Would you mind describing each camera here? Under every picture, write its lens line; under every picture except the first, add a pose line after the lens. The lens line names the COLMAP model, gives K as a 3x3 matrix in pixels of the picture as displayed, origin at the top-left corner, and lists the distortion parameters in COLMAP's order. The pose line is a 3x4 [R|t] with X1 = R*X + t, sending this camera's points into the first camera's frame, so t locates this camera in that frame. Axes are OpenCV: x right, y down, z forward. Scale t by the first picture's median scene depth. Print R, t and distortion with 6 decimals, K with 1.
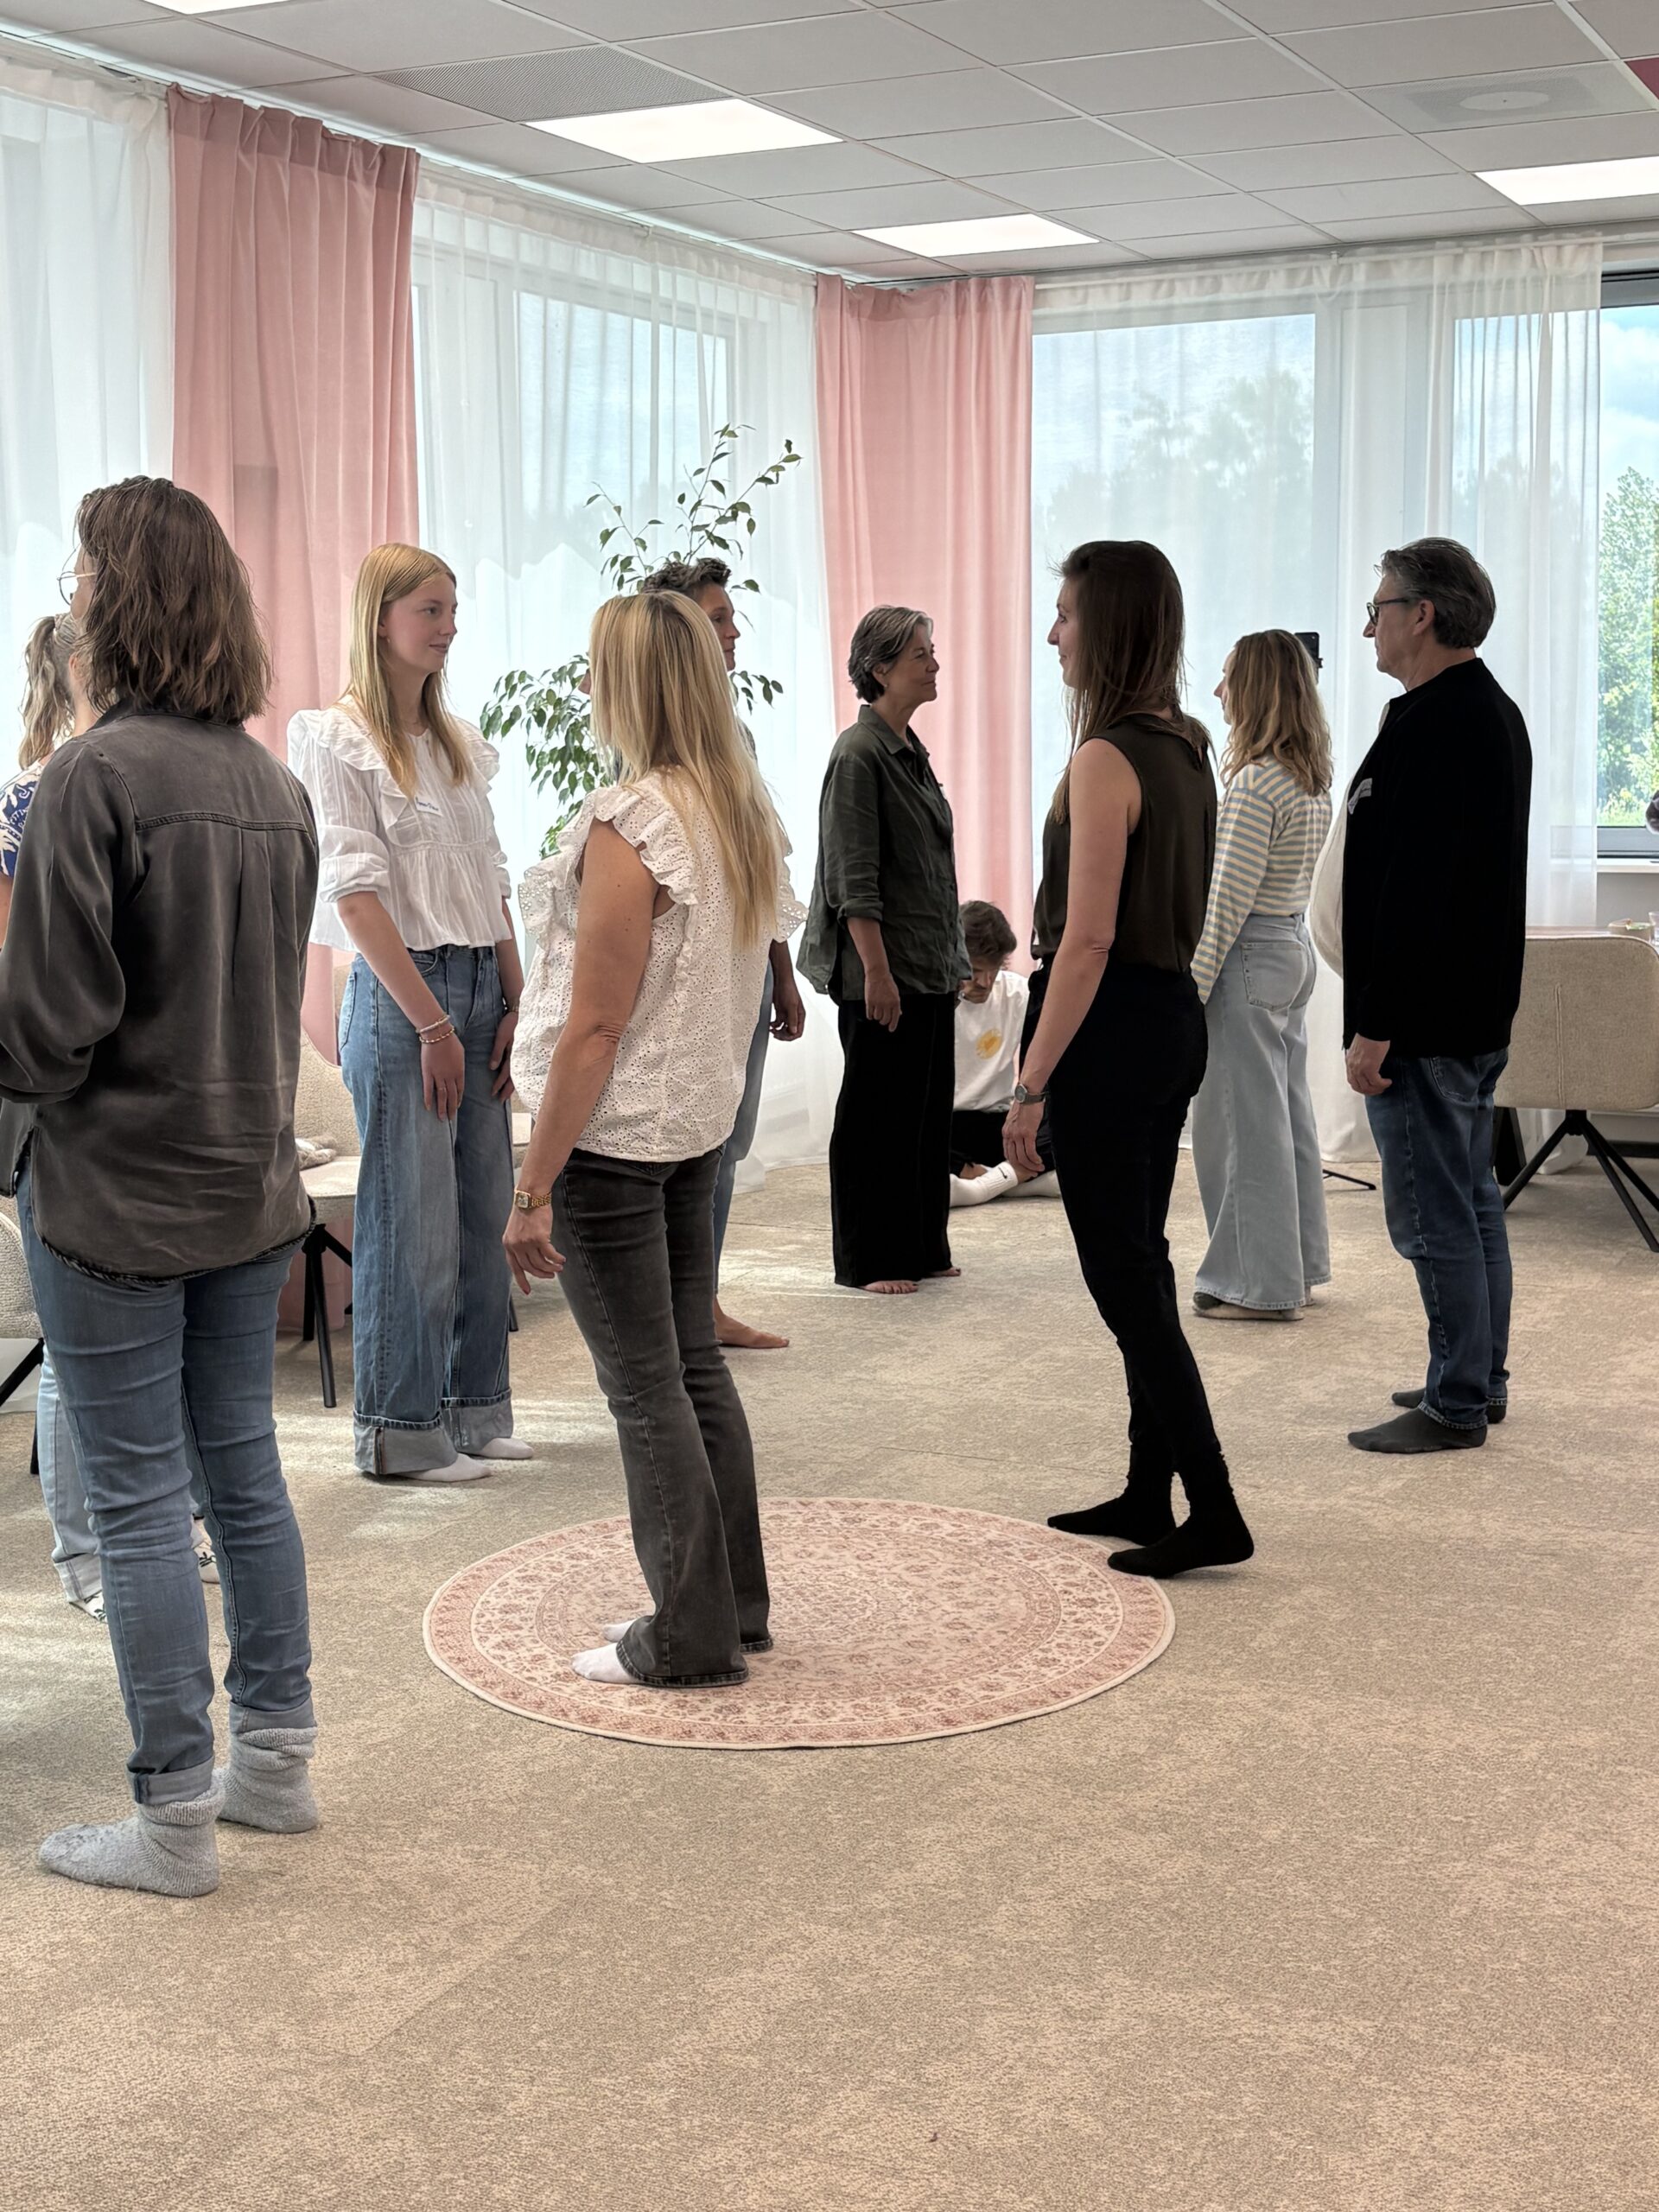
lens RADIAL K [[2802.0, 0, 829.5], [0, 2802.0, 1106.0], [0, 0, 1]] dist [-0.033995, 0.015622]
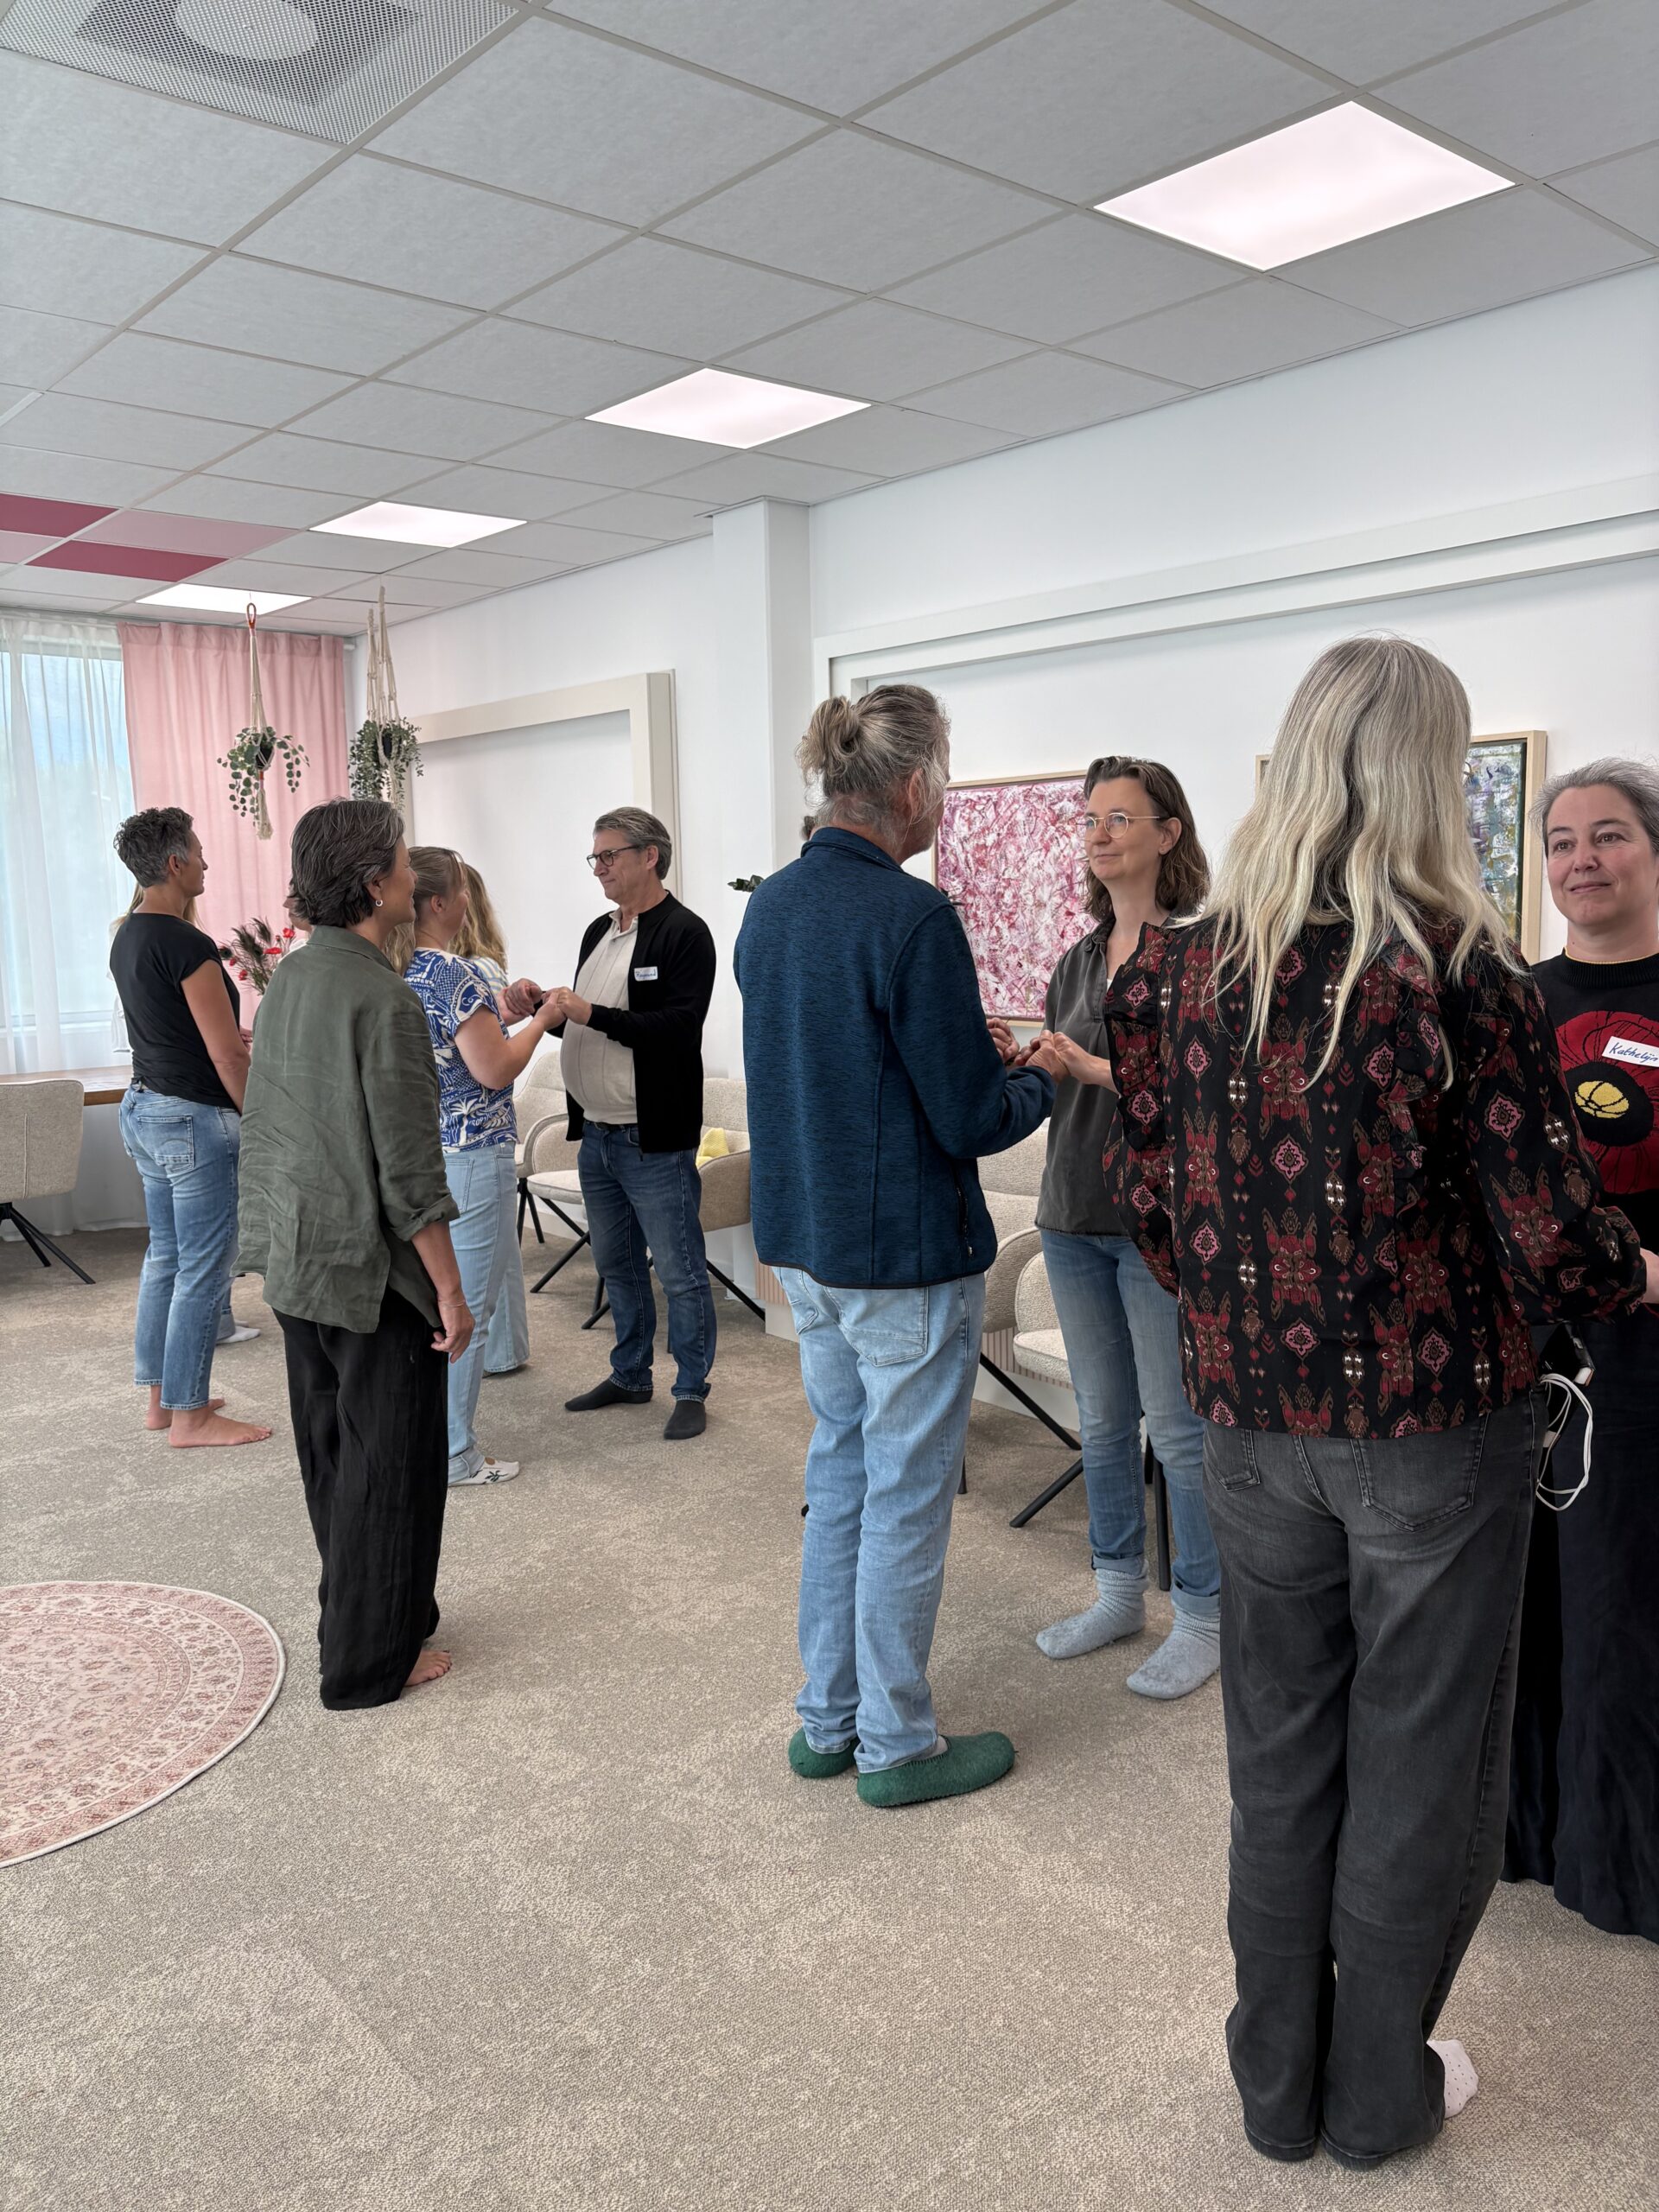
lens RADIAL K [[1697.9, 0, 829.5], [0, 1697.9, 1106.0], [0, 0, 1]] dist [0.032869, 0.000201]
pose [[0.403242, -0.114101, 0.907952, -0.612349], [0.144363, 0.987704, 0.060008, -0.072875], [-0.903634, 0.106877, 0.414756, 0.459093]]
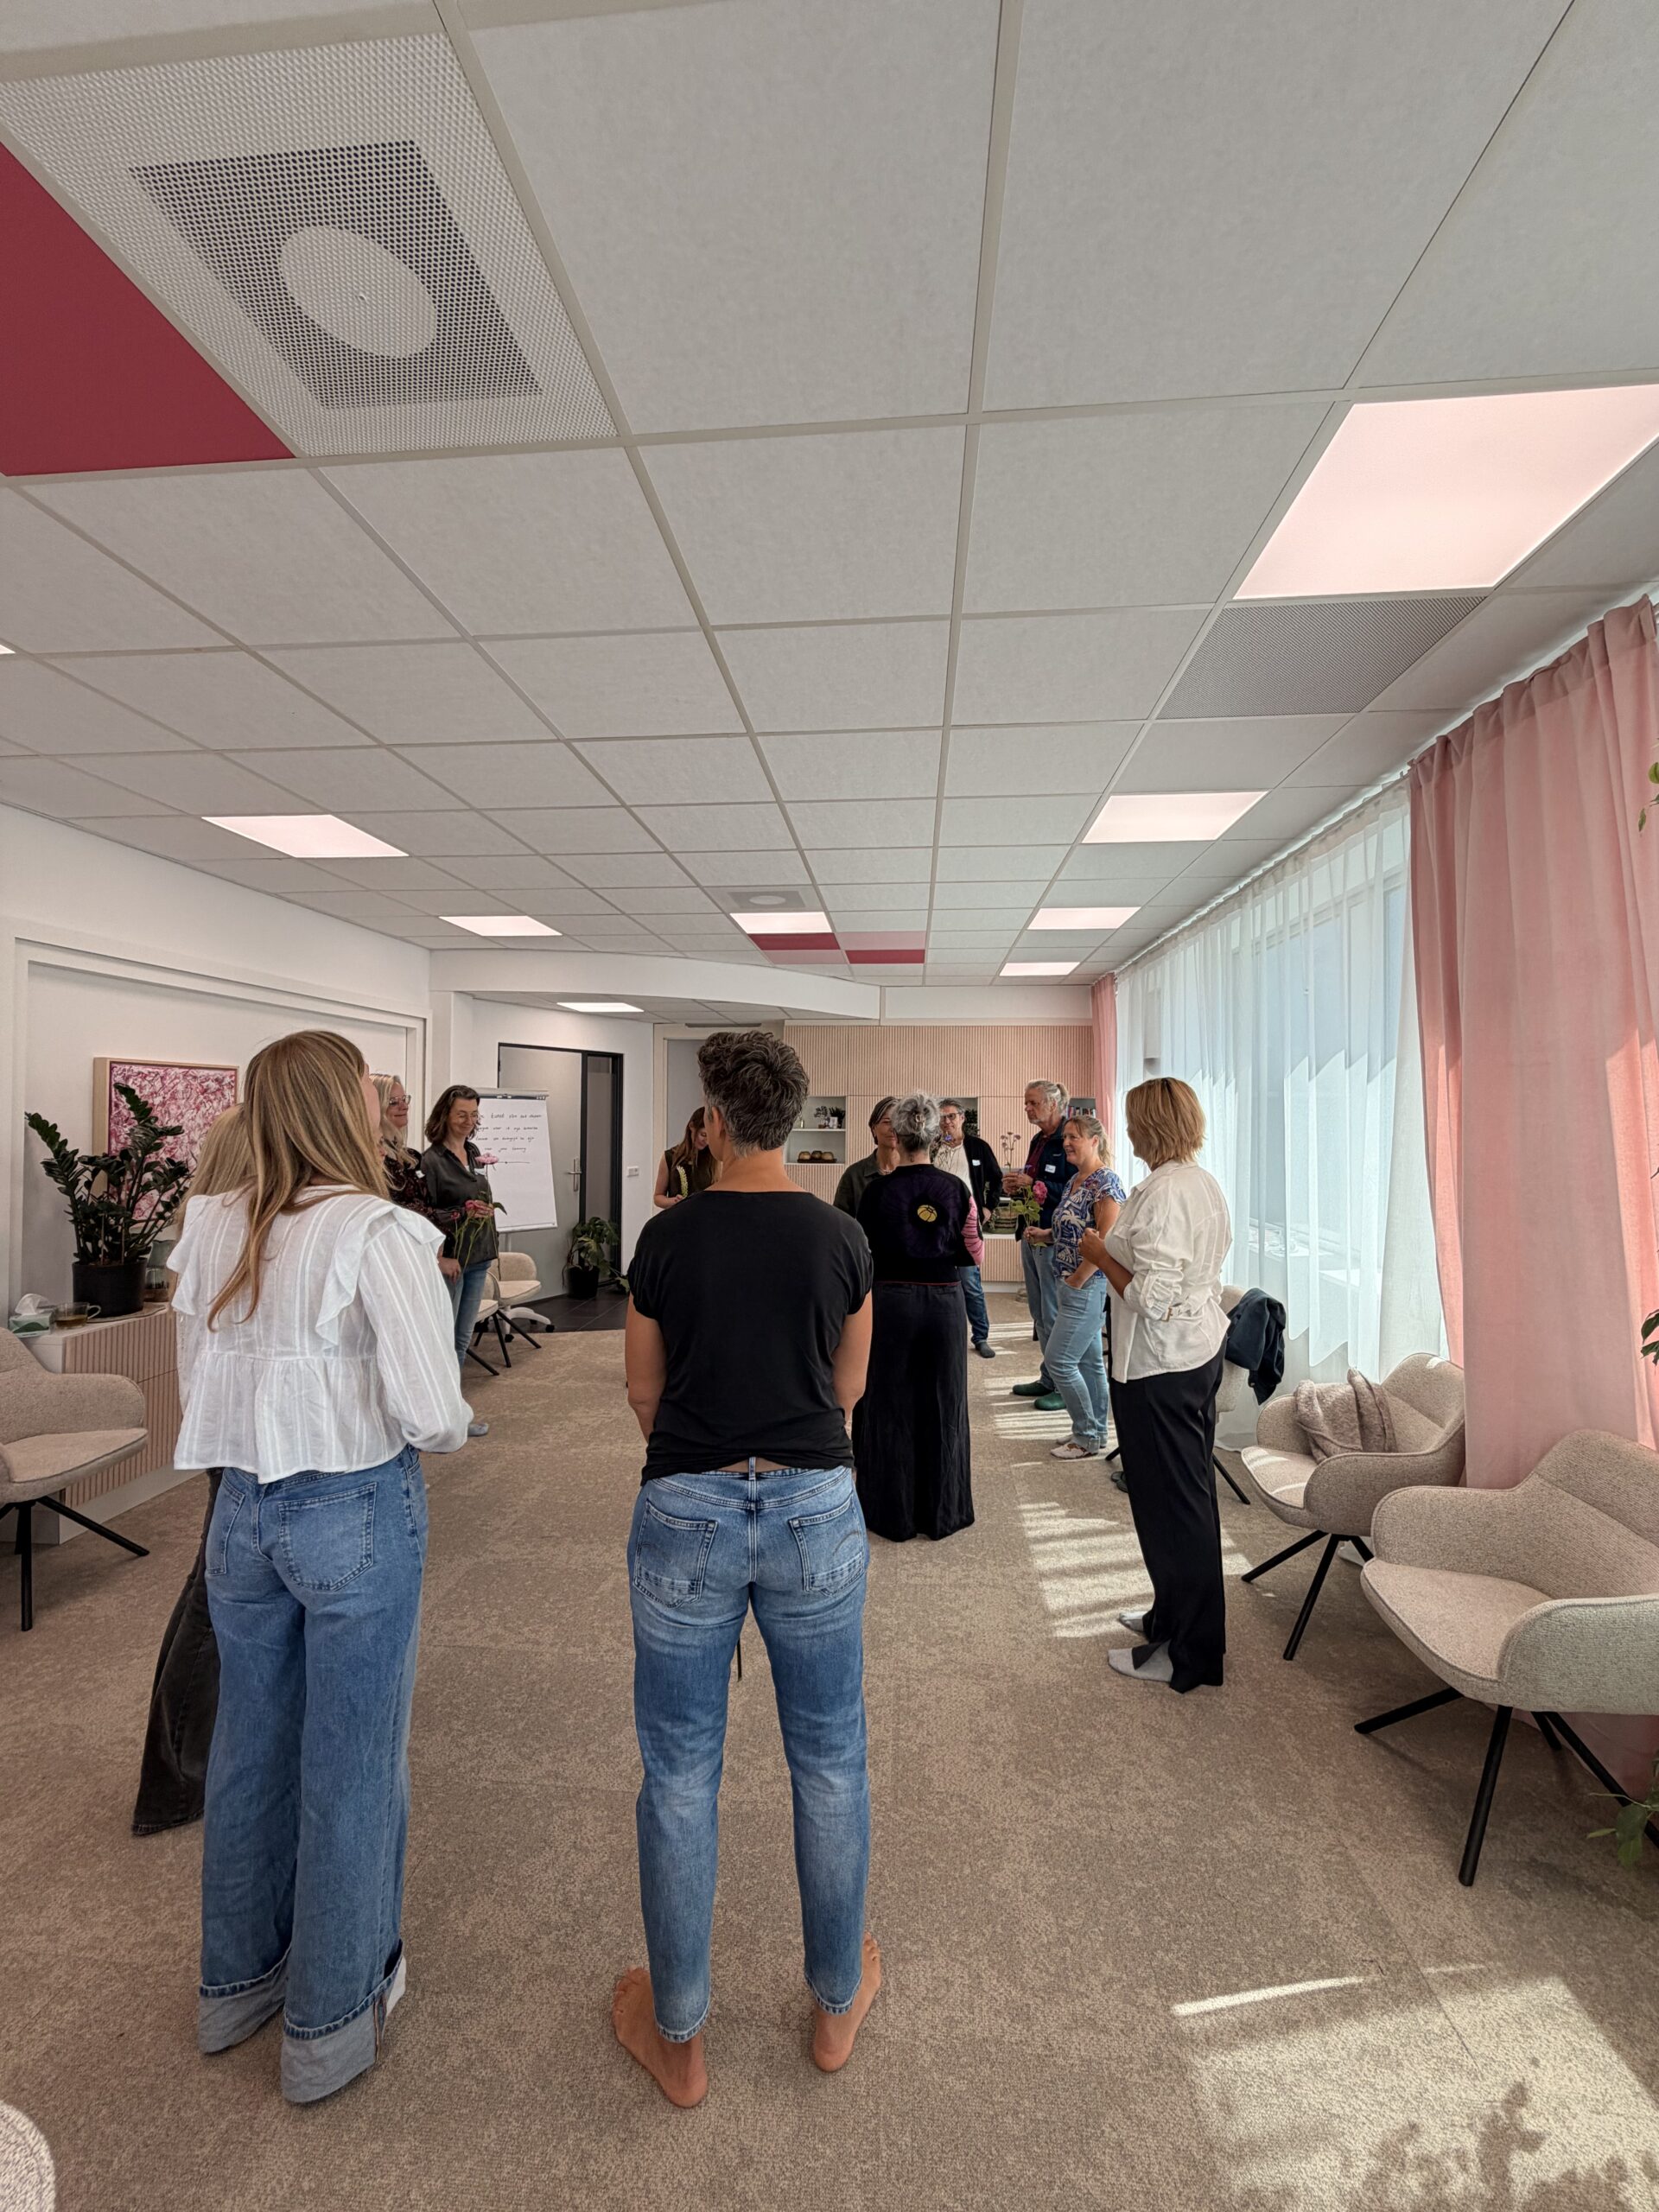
lens RADIAL K [[886.3, 0, 829.5], [0, 886.3, 1106.0], [0, 0, 1]] dist [-0.000110, -0.000009]
pose [[-0.936639, 0.003187, -0.350281, 0.406002], [-0.043614, 0.991116, 0.125642, -0.371648], [0.347570, 0.132959, -0.928180, 2.313558]]
